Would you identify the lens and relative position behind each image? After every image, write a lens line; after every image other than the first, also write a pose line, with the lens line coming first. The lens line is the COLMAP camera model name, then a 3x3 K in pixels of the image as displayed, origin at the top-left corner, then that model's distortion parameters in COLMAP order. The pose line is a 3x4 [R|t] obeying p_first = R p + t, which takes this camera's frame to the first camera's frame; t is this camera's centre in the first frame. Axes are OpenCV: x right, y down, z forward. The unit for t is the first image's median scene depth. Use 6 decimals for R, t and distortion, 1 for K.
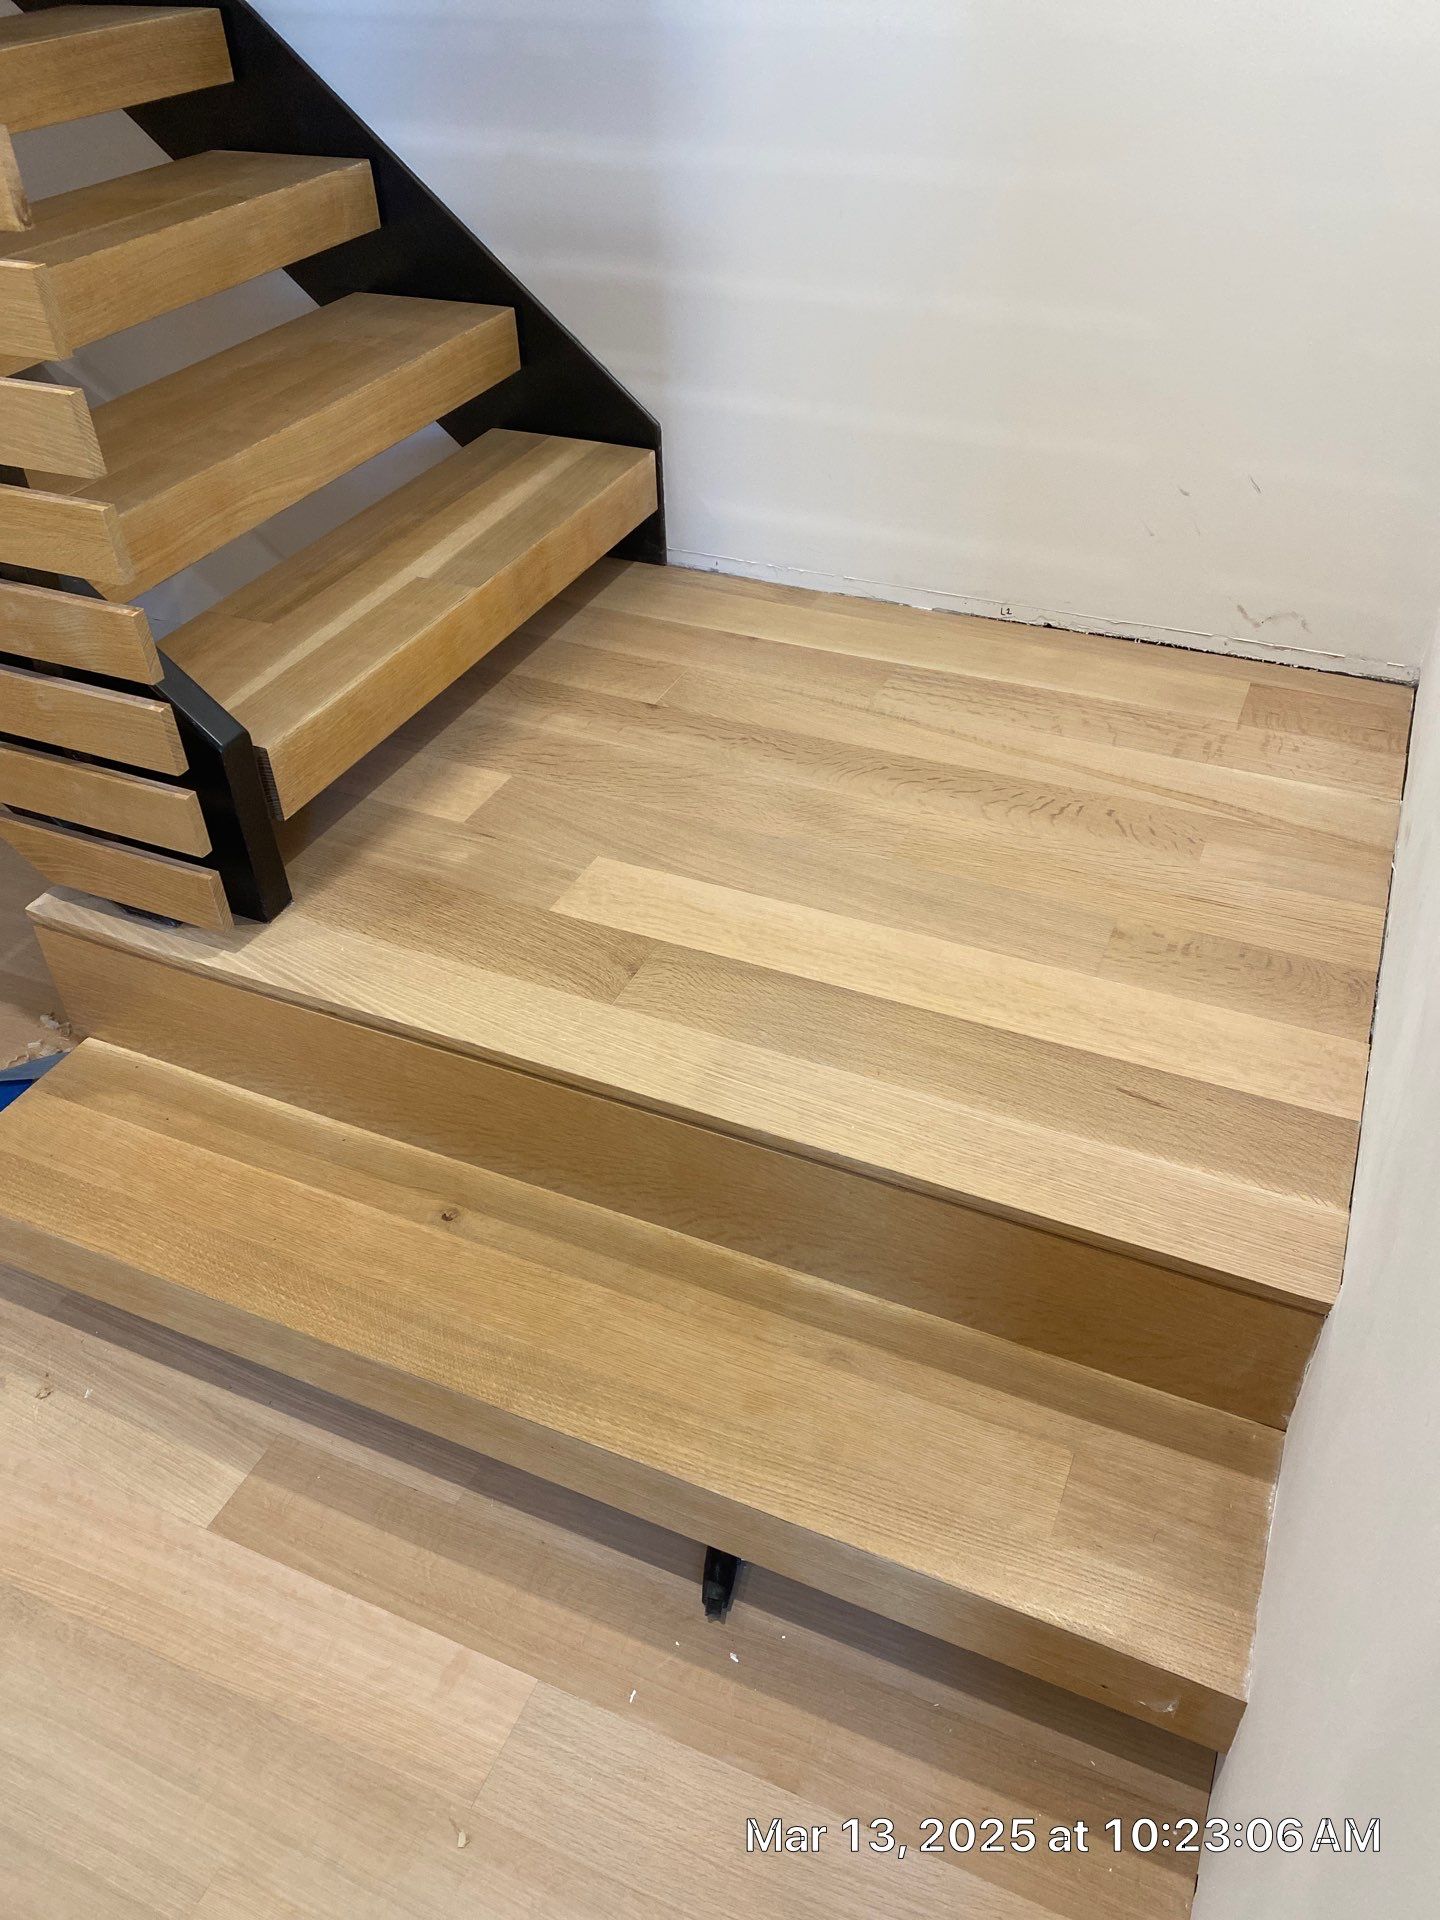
lens RADIAL K [[1452.8, 0, 720.0], [0, 1452.8, 960.0], [0, 0, 1]] dist [0.068896, -0.092264]
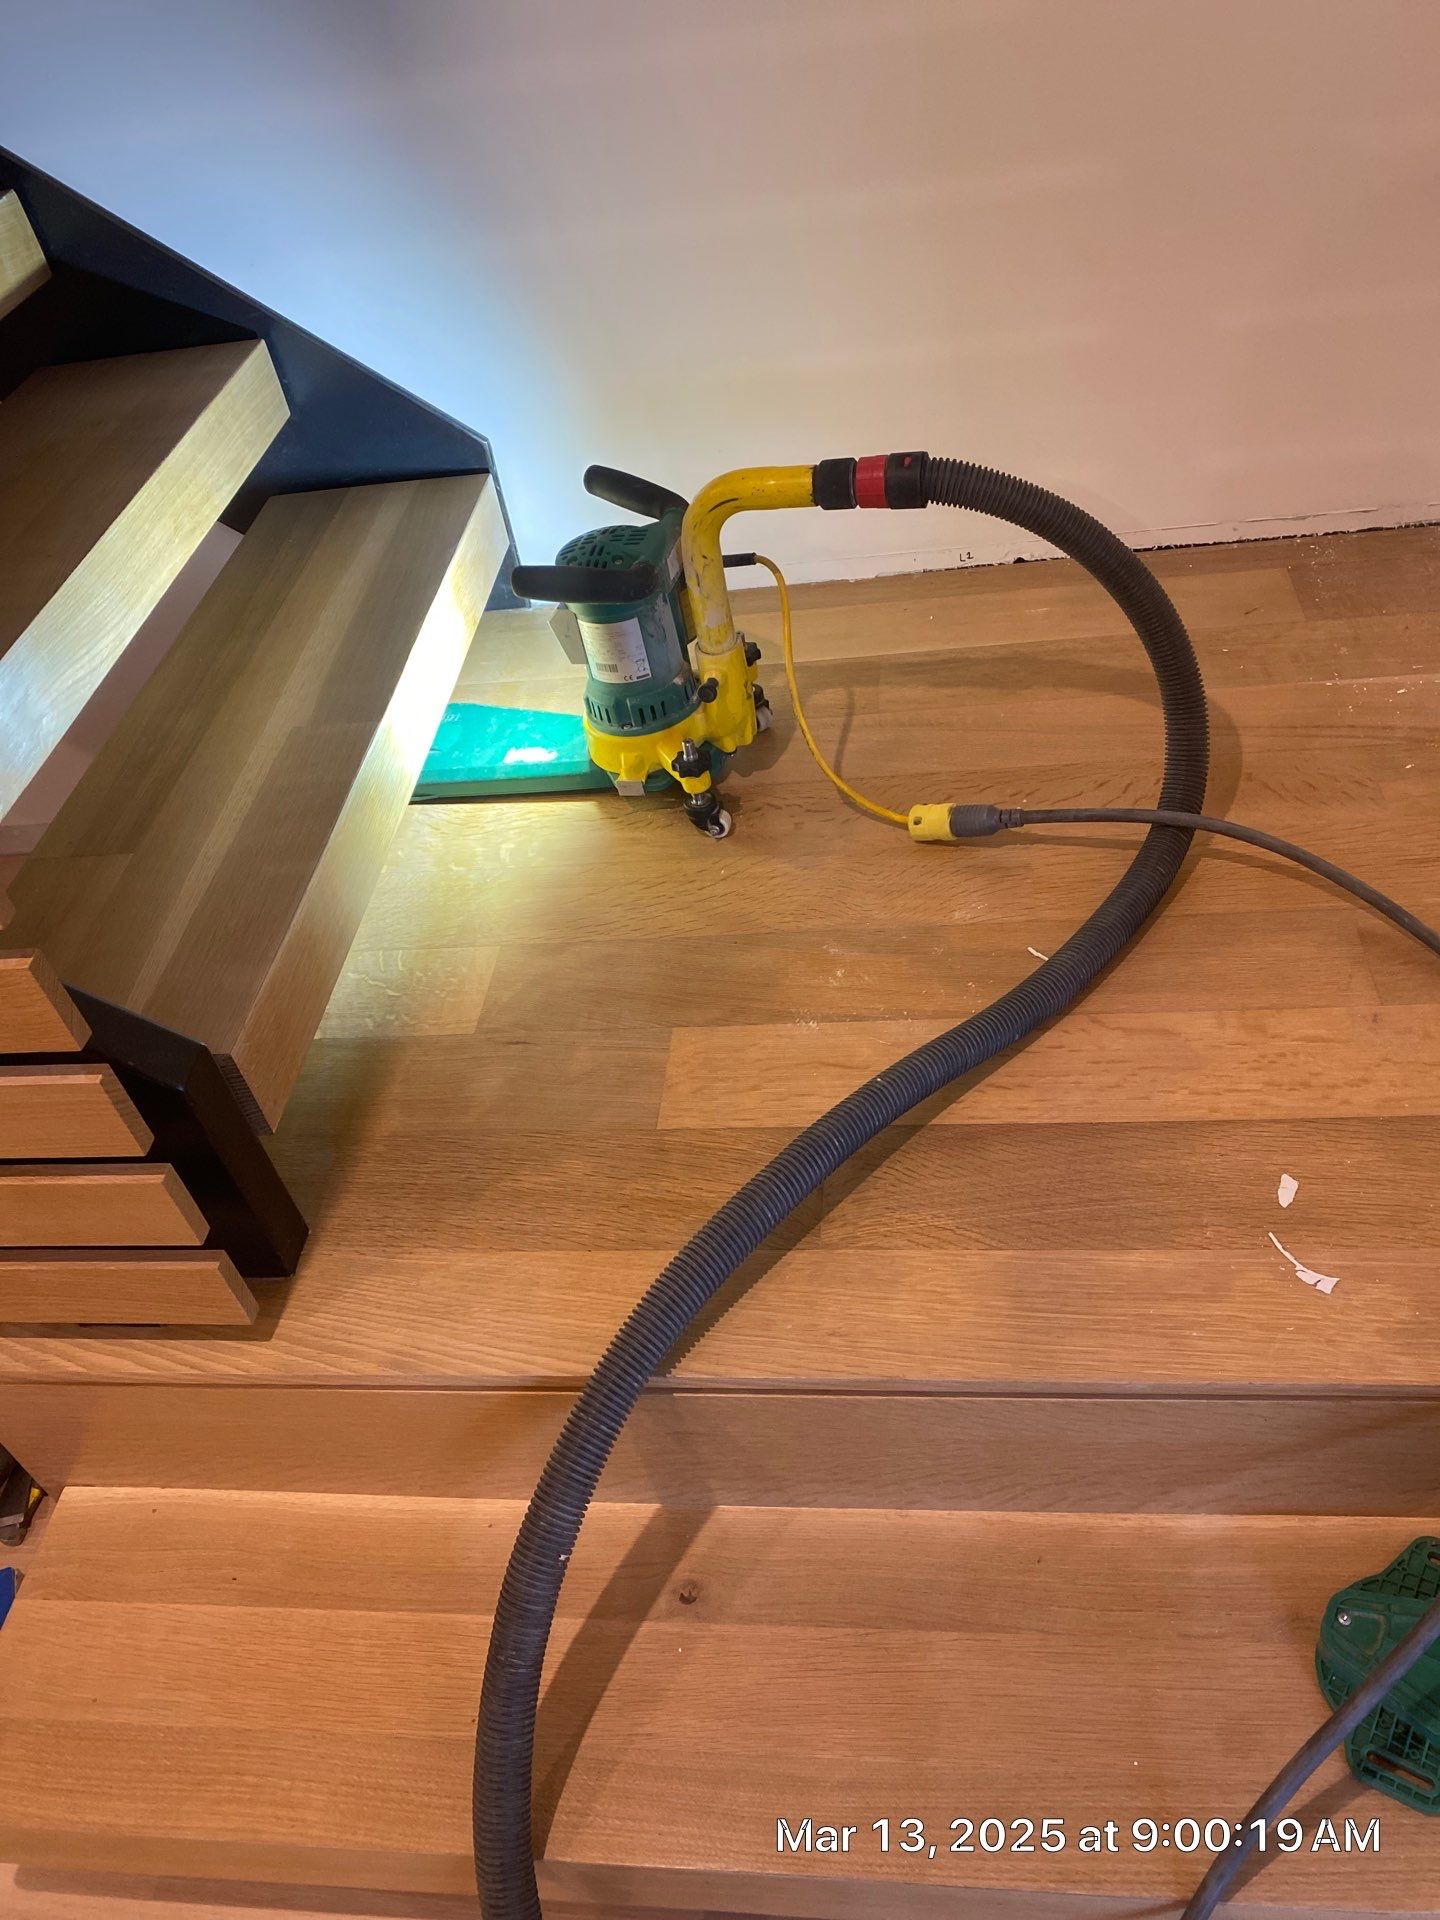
lens RADIAL K [[1469.9, 0, 720.0], [0, 1469.9, 960.0], [0, 0, 1]] dist [0.011569, 0.008728]
pose [[0.942222, -0.300116, 0.148824, -0.178135], [0.293582, 0.953748, 0.064614, -0.160507], [-0.161332, -0.017189, 0.986750, 0.271763]]
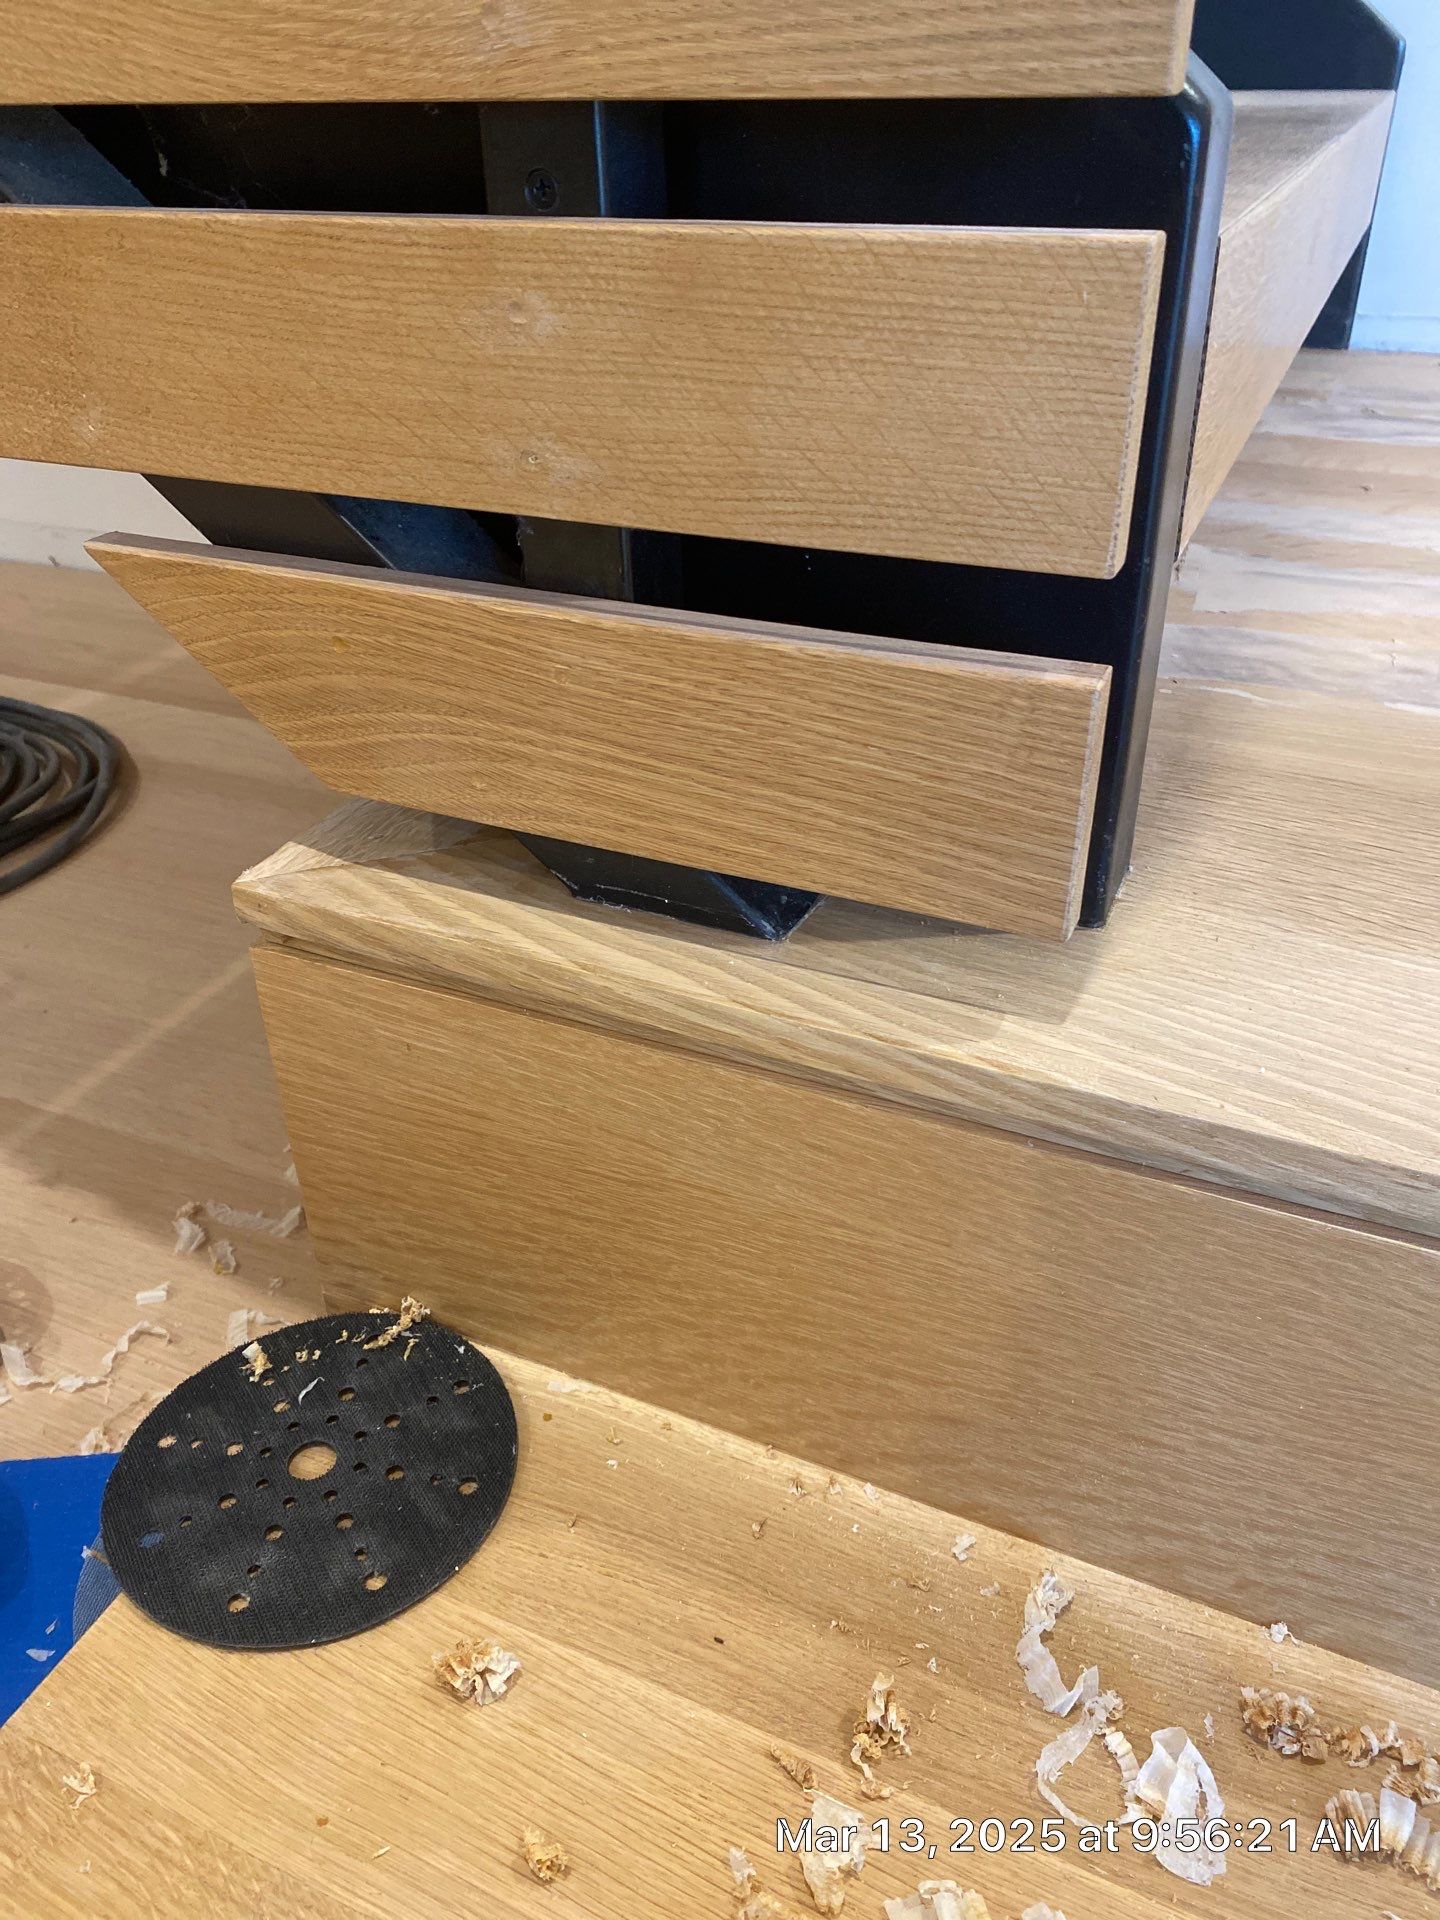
lens RADIAL K [[1452.8, 0, 720.0], [0, 1452.8, 960.0], [0, 0, 1]] dist [0.068896, -0.092264]
pose [[0.999996, 0.001445, -0.002223, -0.390563], [-0.001685, 0.993666, -0.112357, 0.013148], [0.002046, 0.112360, 0.993665, 0.740581]]
